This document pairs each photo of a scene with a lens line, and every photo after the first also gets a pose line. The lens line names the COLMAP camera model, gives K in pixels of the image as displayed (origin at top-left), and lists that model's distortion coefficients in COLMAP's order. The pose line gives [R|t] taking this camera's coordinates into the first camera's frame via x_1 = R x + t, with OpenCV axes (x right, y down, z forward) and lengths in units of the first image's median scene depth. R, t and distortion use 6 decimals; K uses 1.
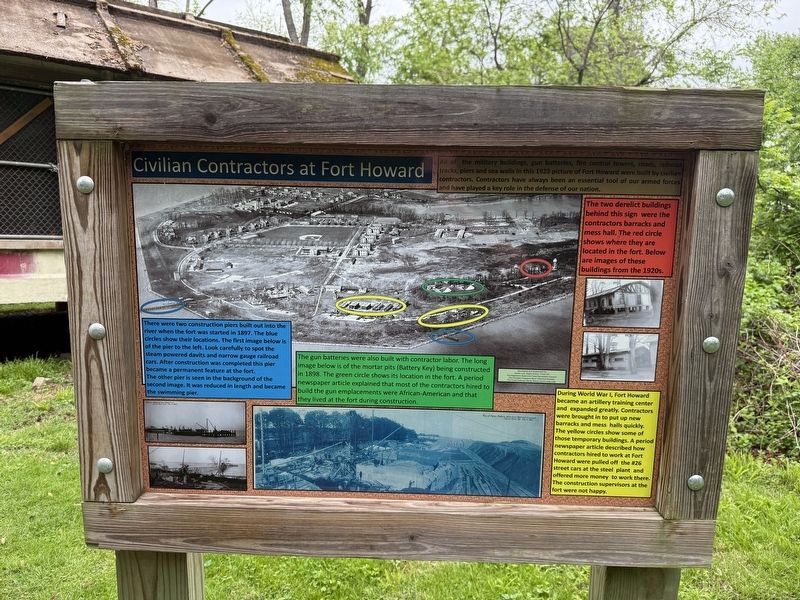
lens RADIAL K [[575.1, 0, 400.0], [0, 575.1, 300.0], [0, 0, 1]] dist [-0.000774, -0.001758]
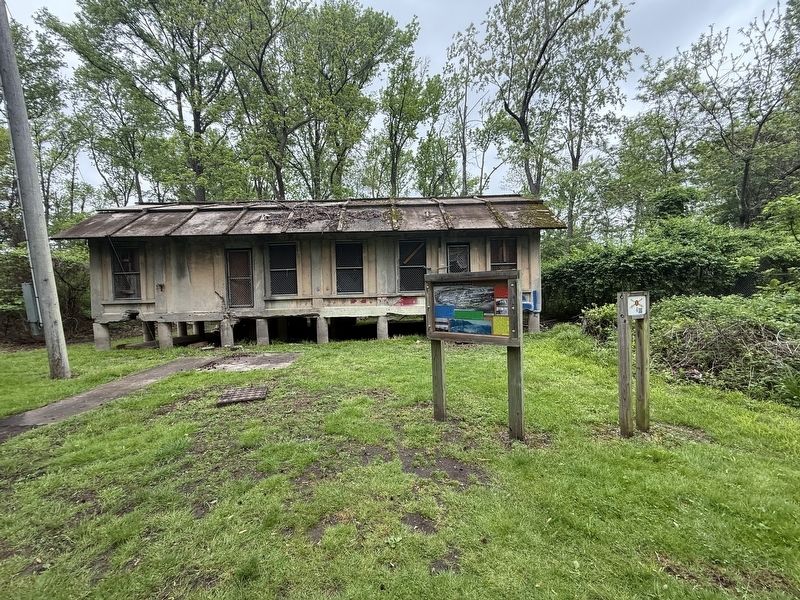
lens RADIAL K [[359.6, 0, 400.0], [0, 359.6, 300.0], [0, 0, 1]] dist [0.000104, -0.000005]
pose [[0.822462, -0.015028, -0.568621, 1.640417], [-0.024905, 0.997741, -0.062391, 0.241017], [0.568275, 0.065475, 0.820230, -2.740564]]
